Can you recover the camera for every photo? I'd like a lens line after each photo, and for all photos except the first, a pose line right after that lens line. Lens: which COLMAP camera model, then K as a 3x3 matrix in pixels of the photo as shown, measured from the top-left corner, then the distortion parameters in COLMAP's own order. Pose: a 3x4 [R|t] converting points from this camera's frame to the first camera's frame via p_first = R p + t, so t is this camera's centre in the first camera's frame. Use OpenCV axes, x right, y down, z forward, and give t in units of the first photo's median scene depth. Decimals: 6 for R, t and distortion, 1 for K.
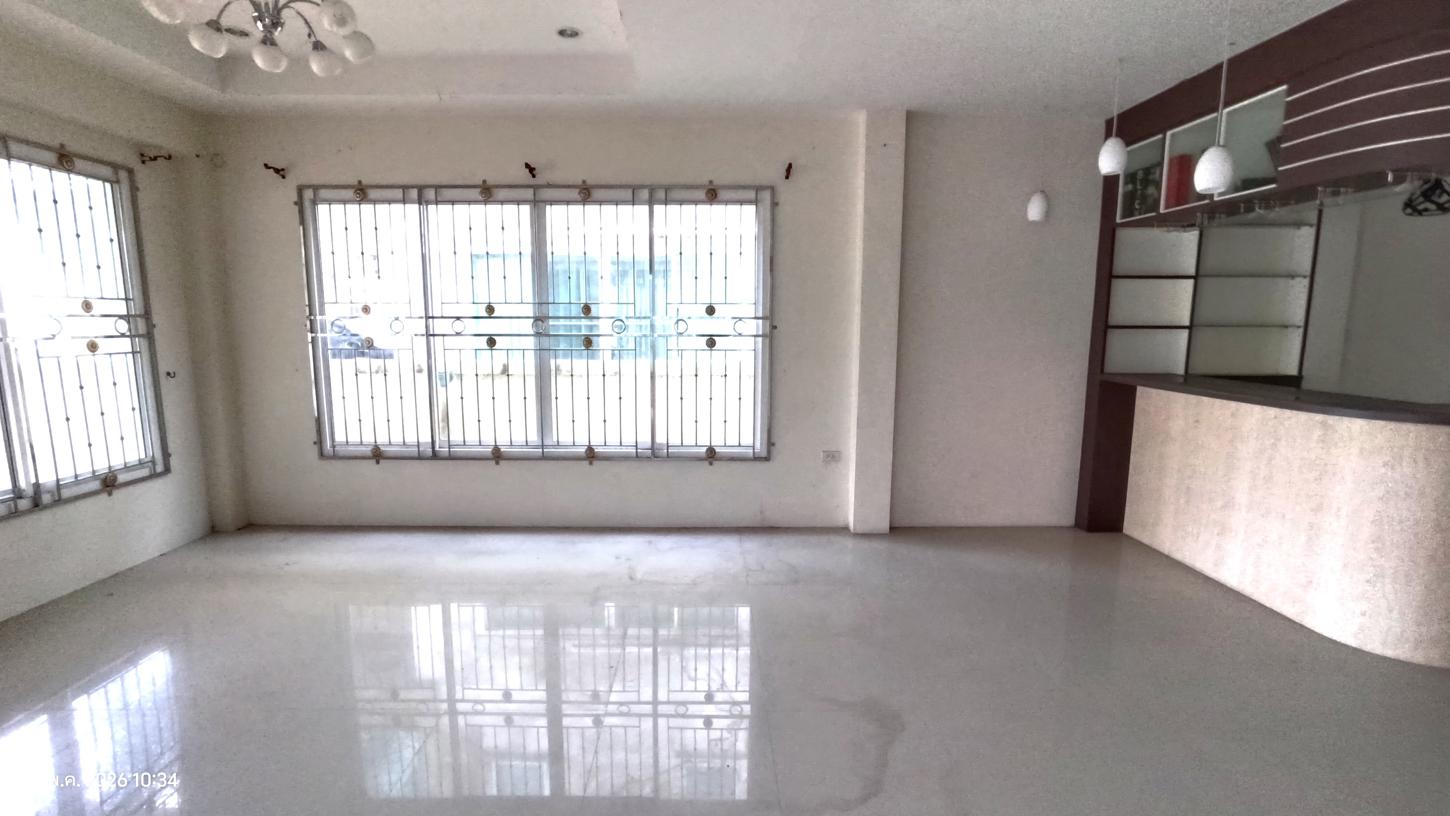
lens RADIAL K [[662.8, 0, 714.9], [0, 662.8, 413.1], [0, 0, 1]] dist [-0.031171, 0.017371]
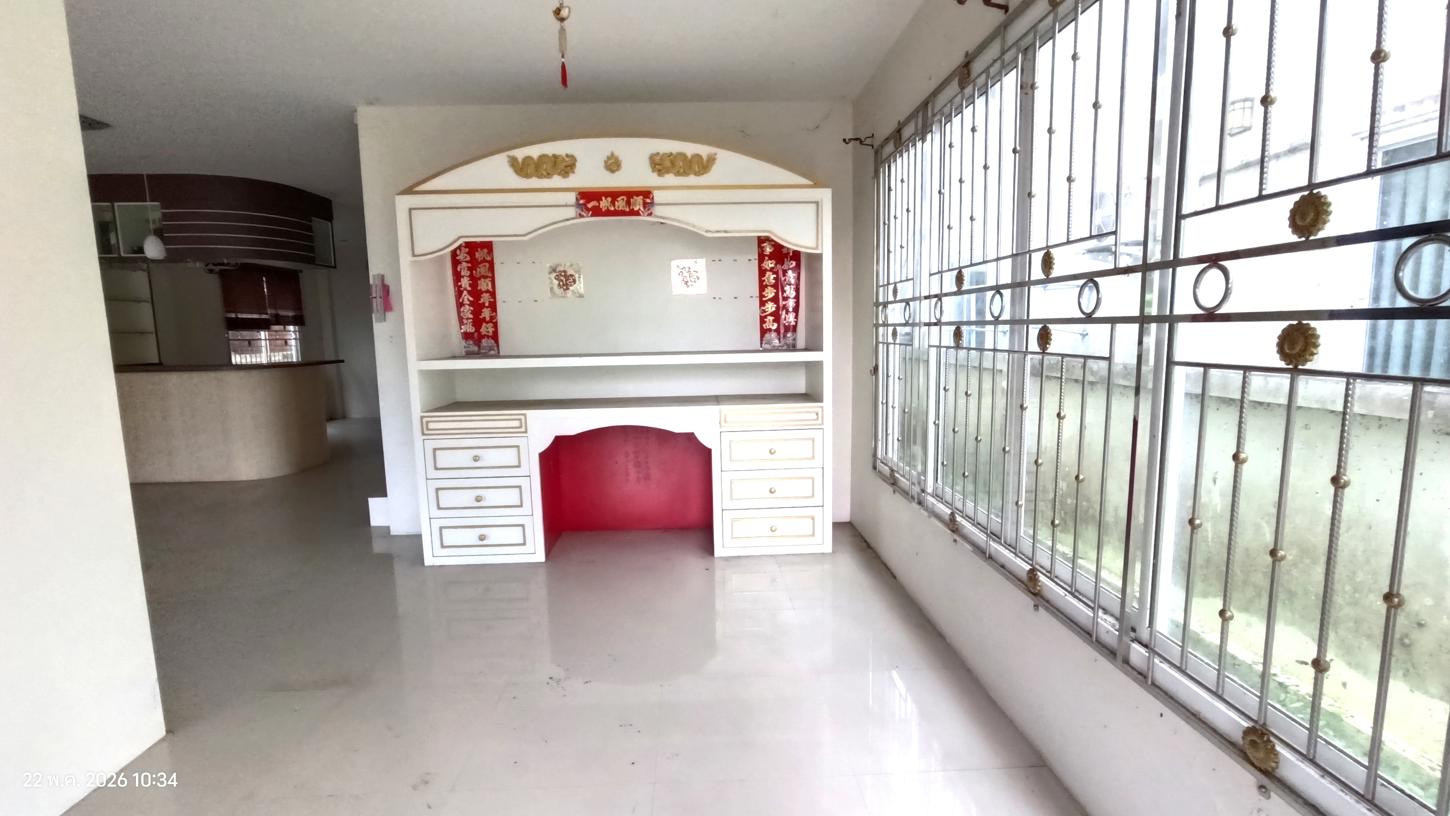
lens RADIAL K [[662.8, 0, 714.9], [0, 662.8, 413.1], [0, 0, 1]] dist [-0.031171, 0.017371]
pose [[-0.020905, -0.136101, 0.990474, -0.944204], [0.165014, 0.976634, 0.137682, 0.083949], [-0.986070, 0.166320, 0.002042, -0.418017]]
